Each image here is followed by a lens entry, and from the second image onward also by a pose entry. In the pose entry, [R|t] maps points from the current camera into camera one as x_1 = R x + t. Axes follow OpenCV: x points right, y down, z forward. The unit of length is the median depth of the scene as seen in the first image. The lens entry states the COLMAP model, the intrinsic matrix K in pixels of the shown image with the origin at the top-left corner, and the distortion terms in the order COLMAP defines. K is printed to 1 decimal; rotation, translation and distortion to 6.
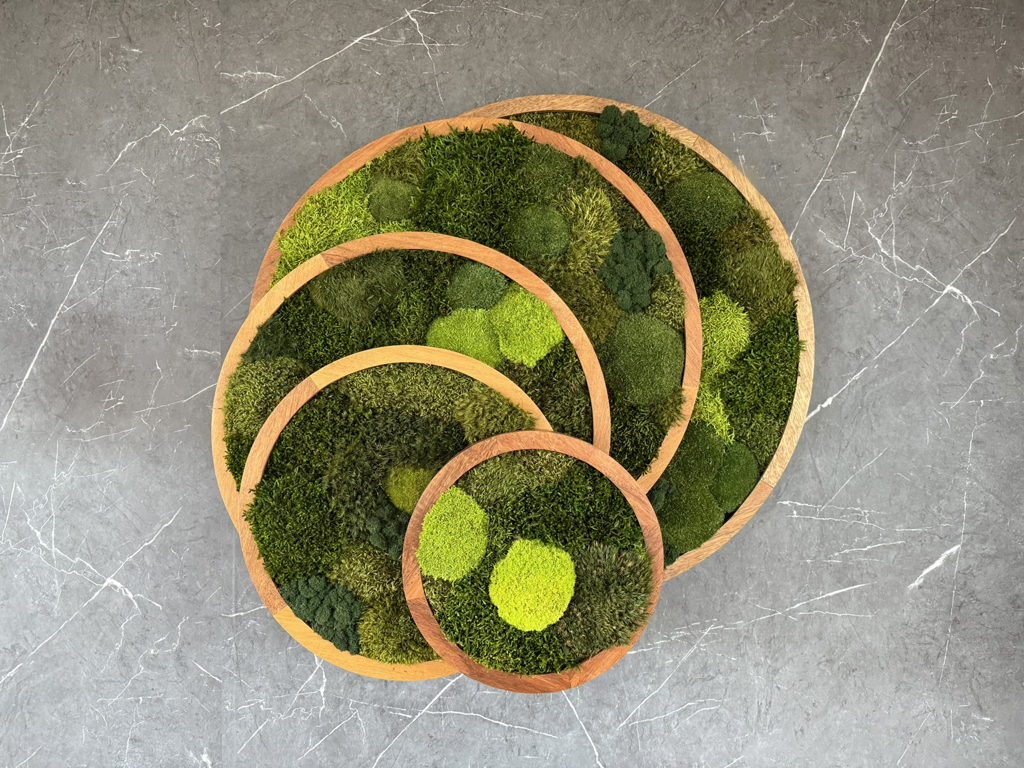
lens RADIAL K [[725.1, 0, 530.5], [0, 725.1, 376.5], [0, 0, 1]] dist [-0.001969, -0.023391]
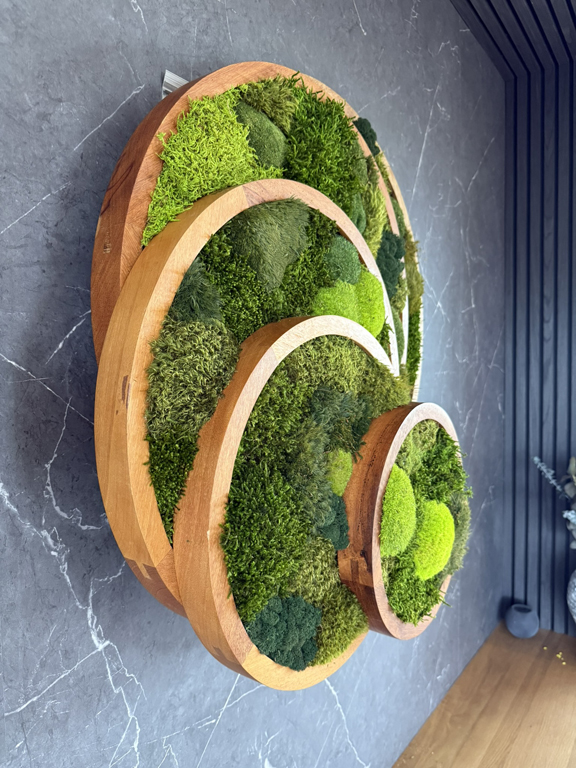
lens RADIAL K [[543.8, 0, 281.3], [0, 543.8, 382.9], [0, 0, 1]] dist [-0.001969, -0.023391]
pose [[0.619852, -0.018846, 0.784492, -0.697617], [-0.028681, 0.998499, 0.046649, 0.010842], [-0.784194, -0.051416, 0.618381, 0.580444]]
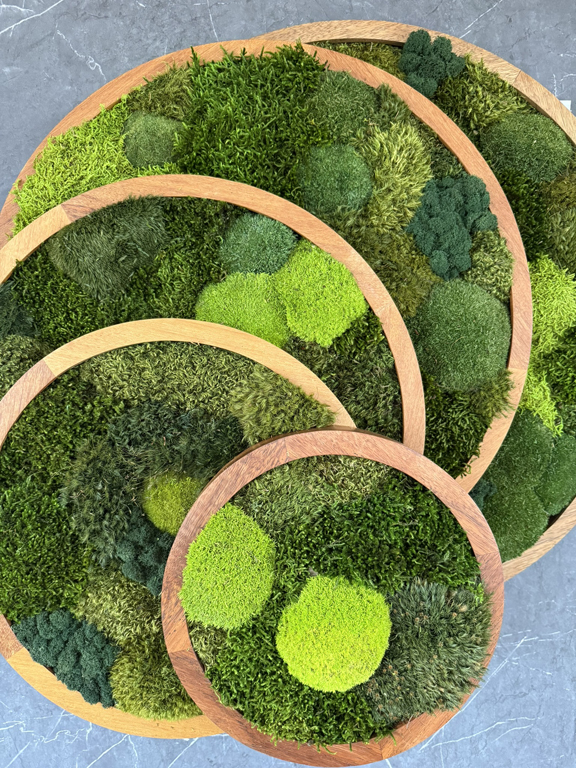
lens RADIAL K [[543.8, 0, 286.1], [0, 543.8, 383.8], [0, 0, 1]] dist [-0.001969, -0.023391]
pose [[0.999577, -0.003508, -0.028874, -0.025802], [0.004976, 0.998688, 0.050956, -0.002229], [0.028657, -0.051078, 0.998283, 0.390824]]
